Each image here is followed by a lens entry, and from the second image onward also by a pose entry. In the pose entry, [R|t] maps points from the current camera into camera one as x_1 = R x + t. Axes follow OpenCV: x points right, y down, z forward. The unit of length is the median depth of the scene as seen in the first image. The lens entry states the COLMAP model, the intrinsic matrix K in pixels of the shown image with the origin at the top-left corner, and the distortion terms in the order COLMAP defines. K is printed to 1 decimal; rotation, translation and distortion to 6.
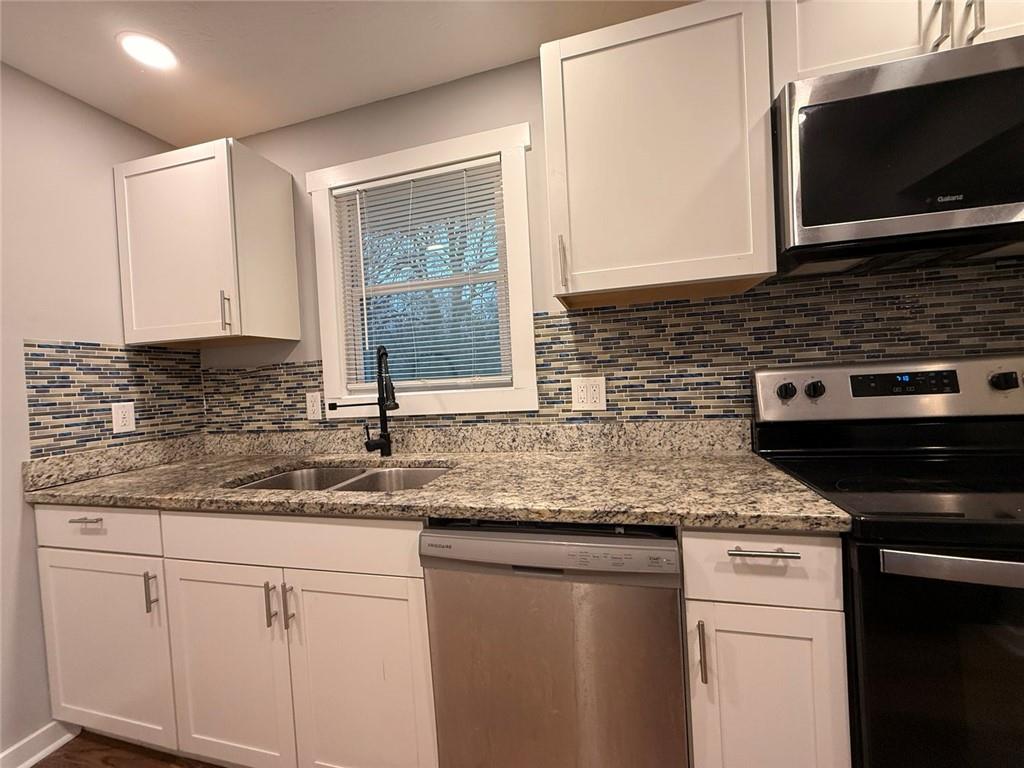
lens RADIAL K [[409.9, 0, 510.0], [0, 409.9, 382.4], [0, 0, 1]] dist [-0.000934, 0.001482]
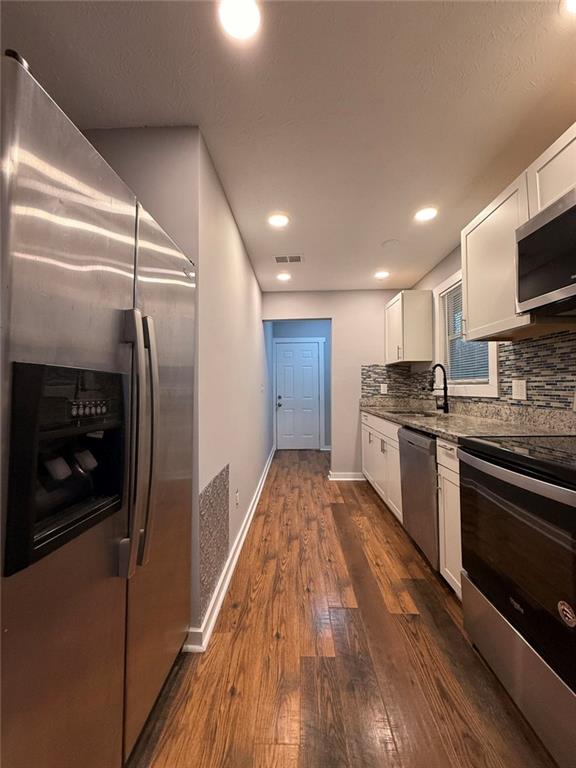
lens RADIAL K [[307.4, 0, 286.8], [0, 307.4, 377.1], [0, 0, 1]] dist [-0.000934, 0.001482]
pose [[0.231189, 0.022044, -0.972659, 1.200560], [-0.027539, 0.999491, 0.016106, -0.019244], [0.972519, 0.023063, 0.231678, -0.241506]]
